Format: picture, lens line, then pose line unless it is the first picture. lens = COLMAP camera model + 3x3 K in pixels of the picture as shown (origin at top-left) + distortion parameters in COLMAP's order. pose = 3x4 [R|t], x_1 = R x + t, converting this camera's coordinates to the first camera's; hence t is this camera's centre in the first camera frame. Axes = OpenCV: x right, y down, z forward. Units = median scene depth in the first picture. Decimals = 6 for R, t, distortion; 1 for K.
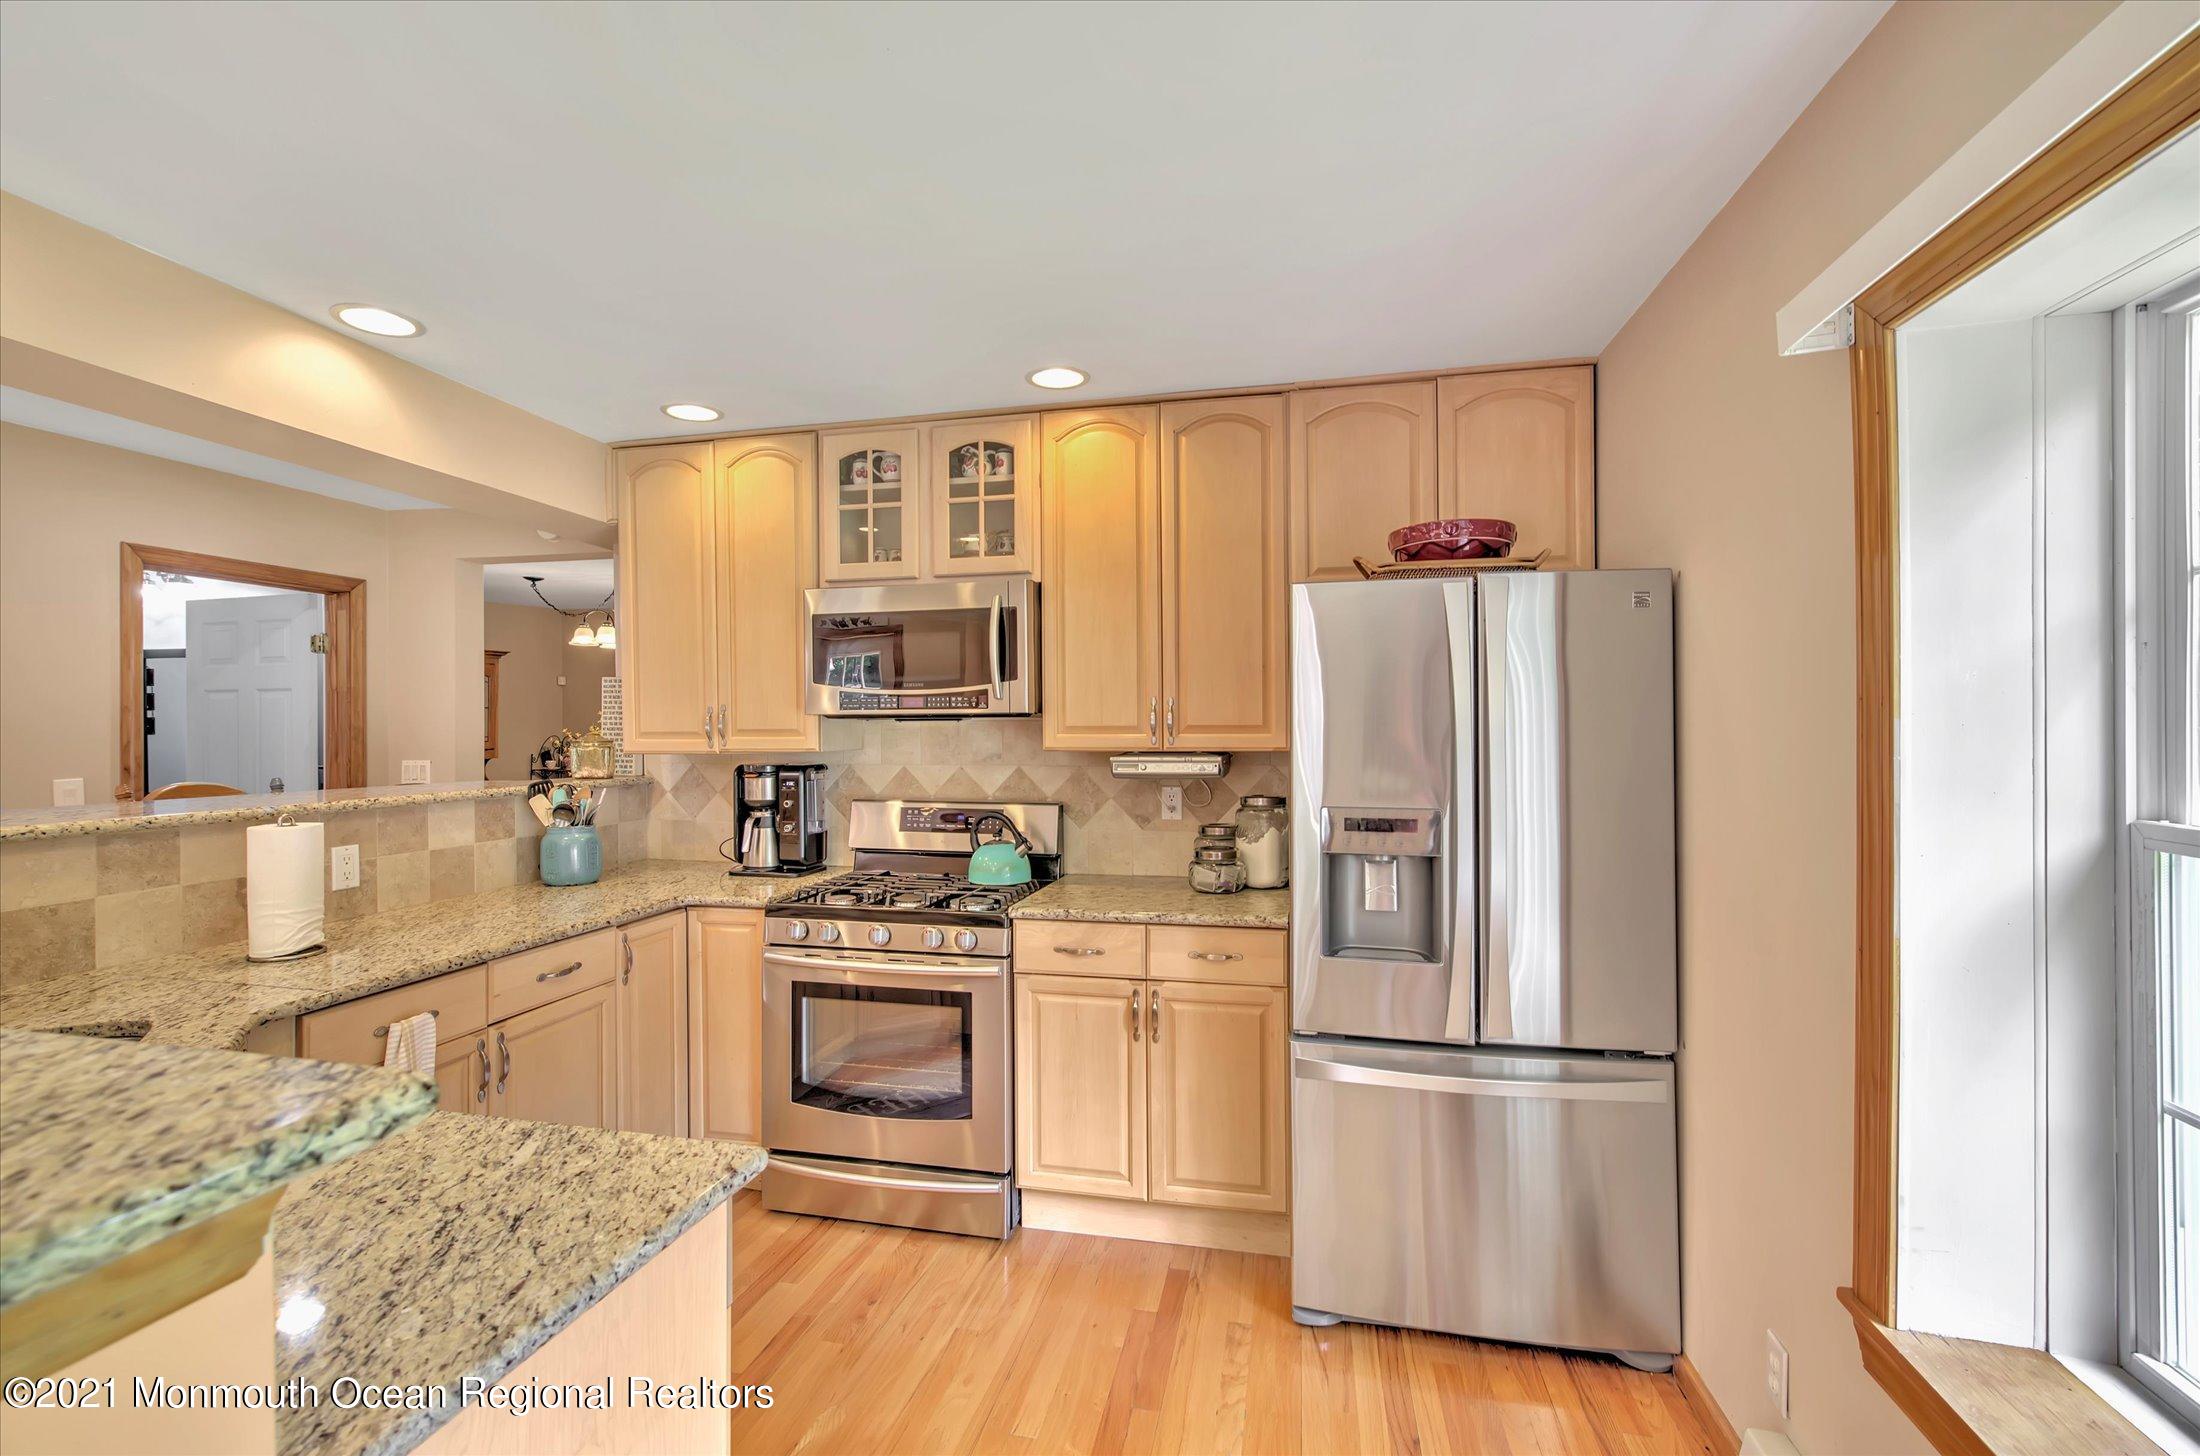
lens RADIAL K [[941.6, 0, 1097.2], [0, 941.6, 723.2], [0, 0, 1]] dist [0.000840, 0.000347]
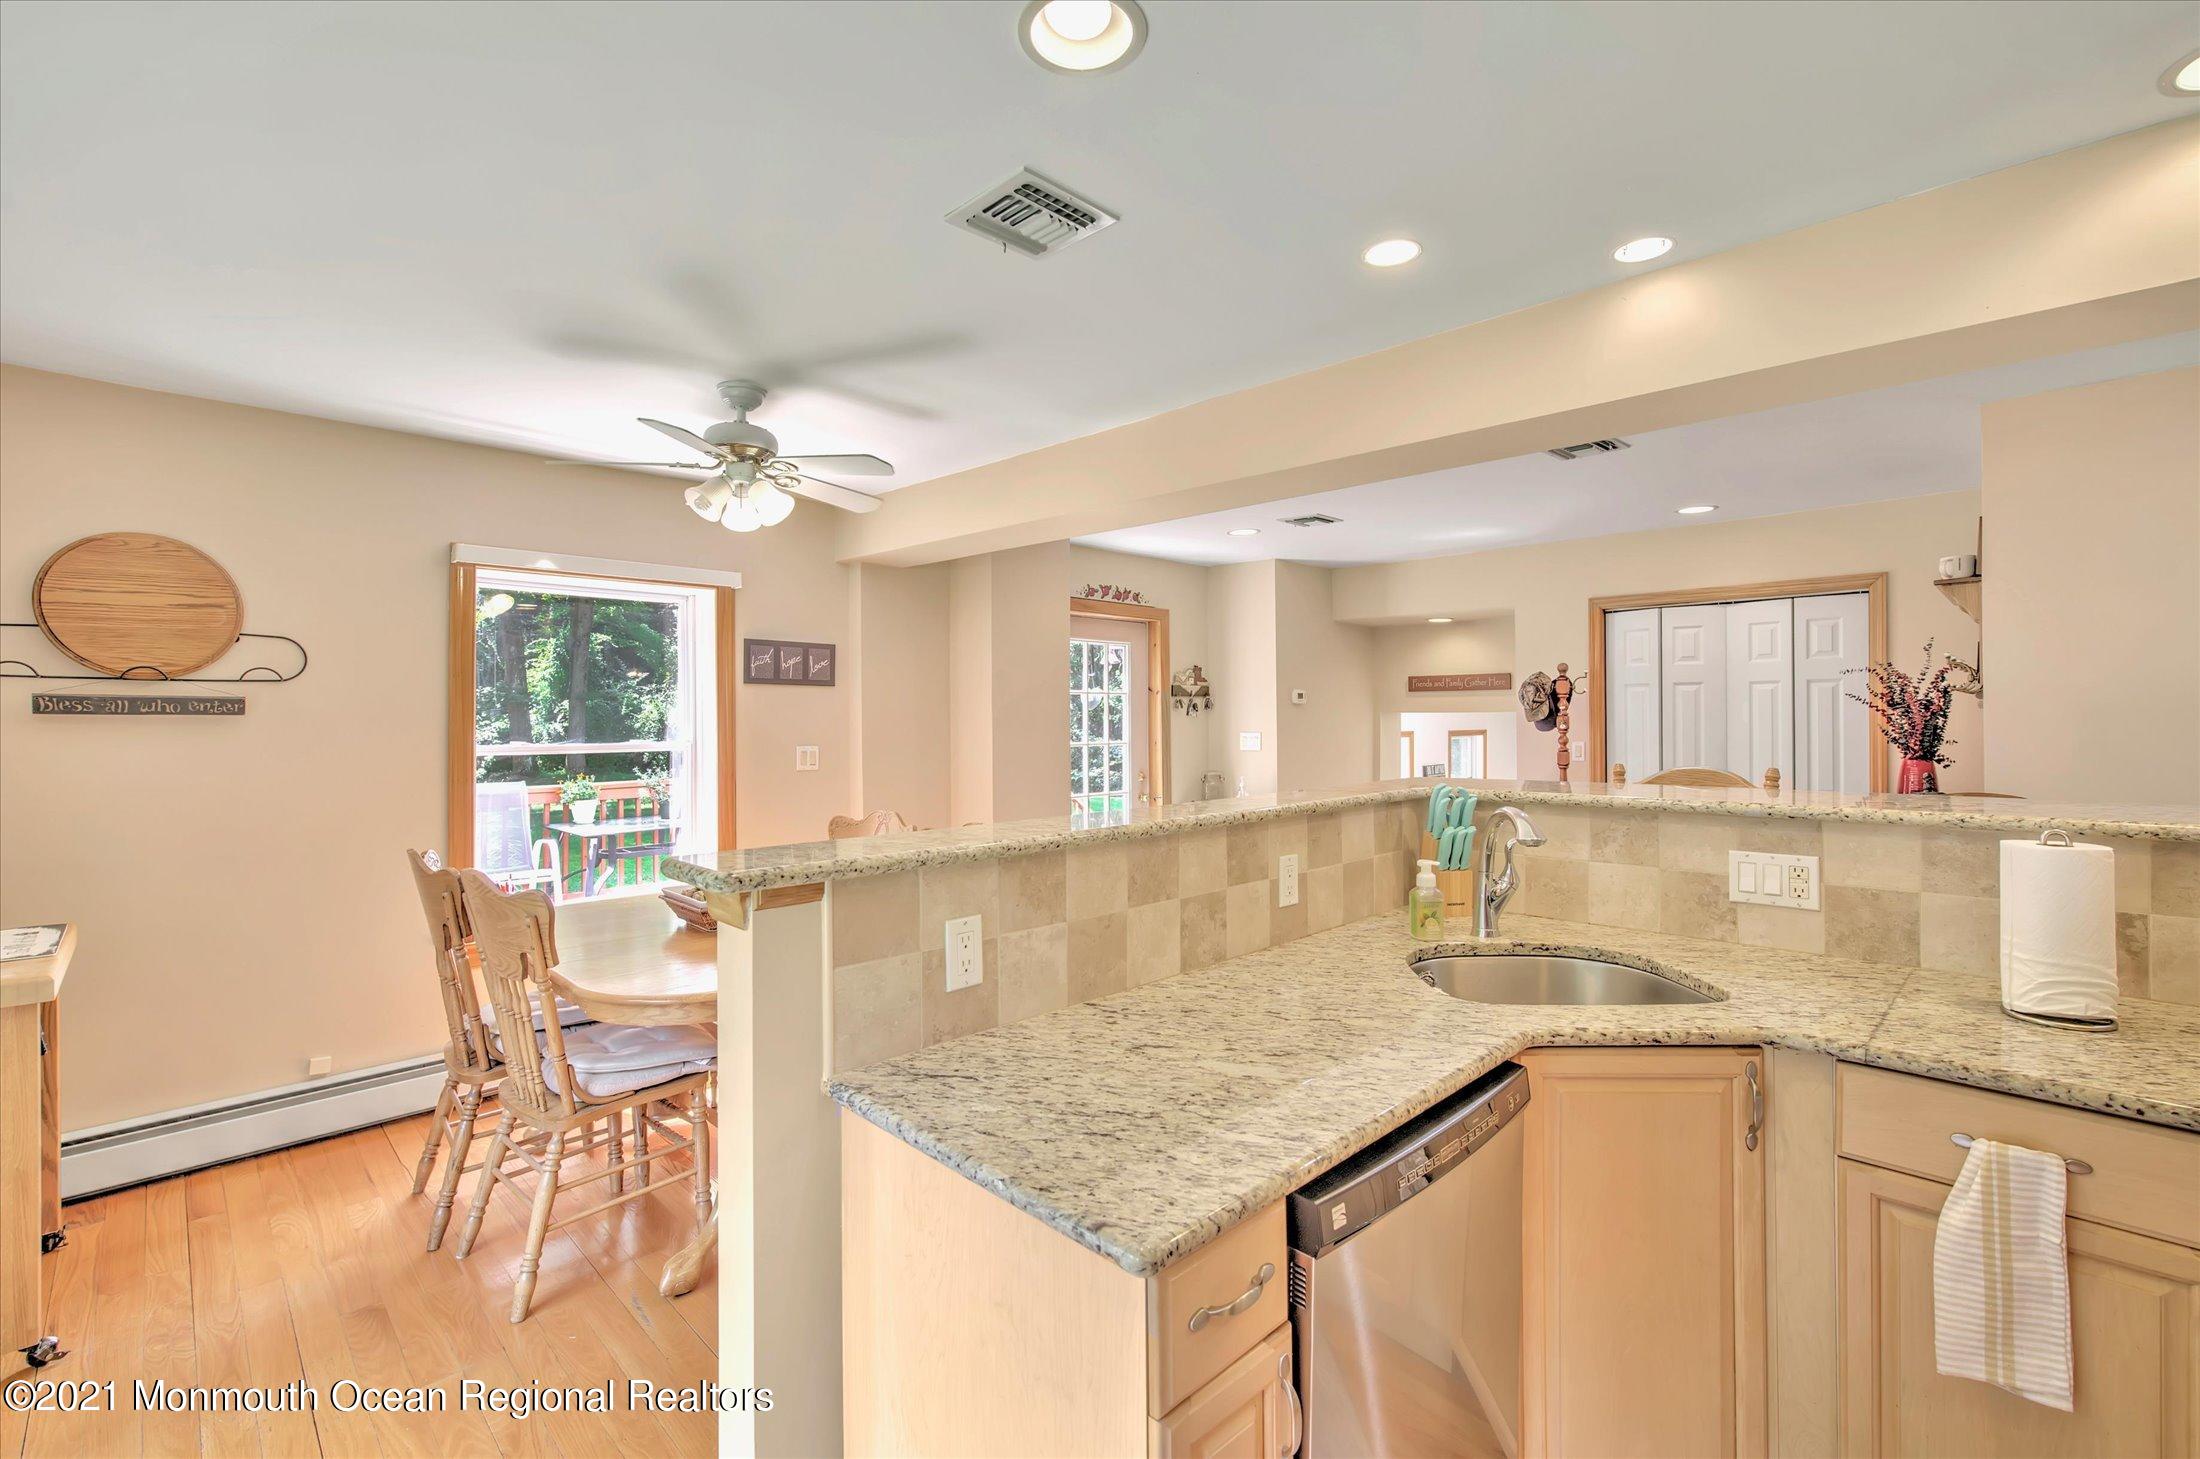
lens RADIAL K [[948.5, 0, 1098.3], [0, 948.5, 719.2], [0, 0, 1]] dist [0.001822, 0.000547]
pose [[-0.541263, 0.003931, -0.840844, 0.140132], [0.009561, 0.999953, -0.001480, 0.002299], [0.840799, -0.008840, -0.541276, 0.592613]]
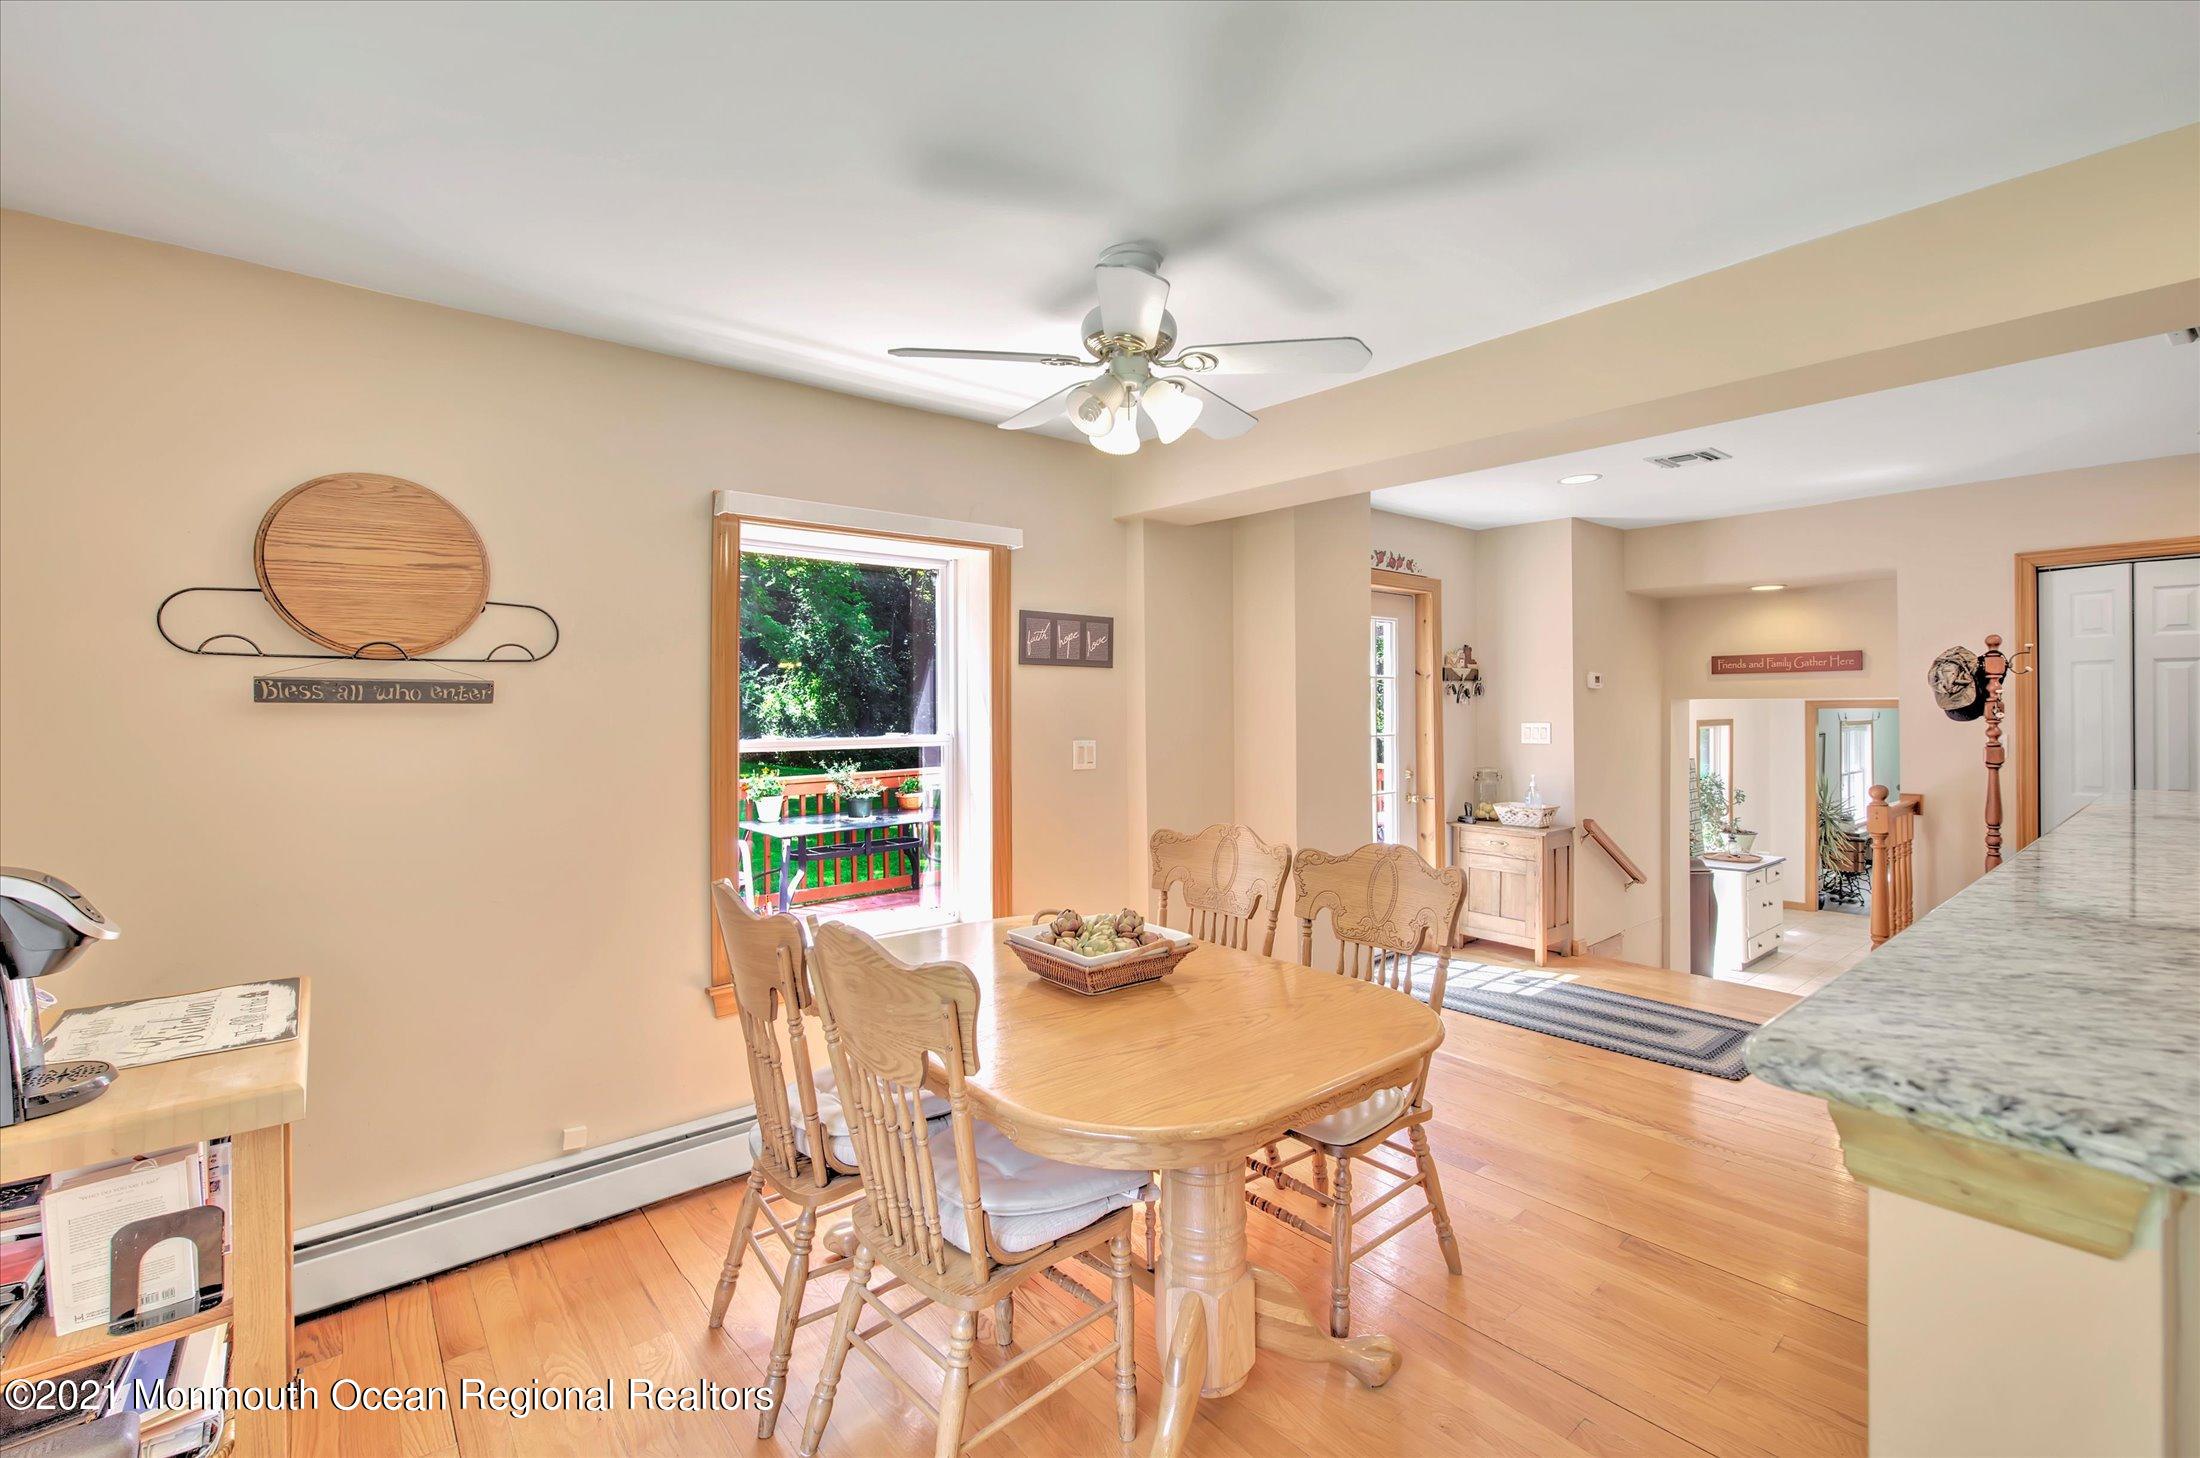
lens RADIAL K [[945.5, 0, 1103.1], [0, 945.5, 709.8], [0, 0, 1]] dist [0.000026, 0.000485]
pose [[-0.613420, 0.006102, -0.789733, 0.092777], [0.011717, 0.999930, -0.001375, 0.000141], [0.789670, -0.010097, -0.613449, 0.138956]]
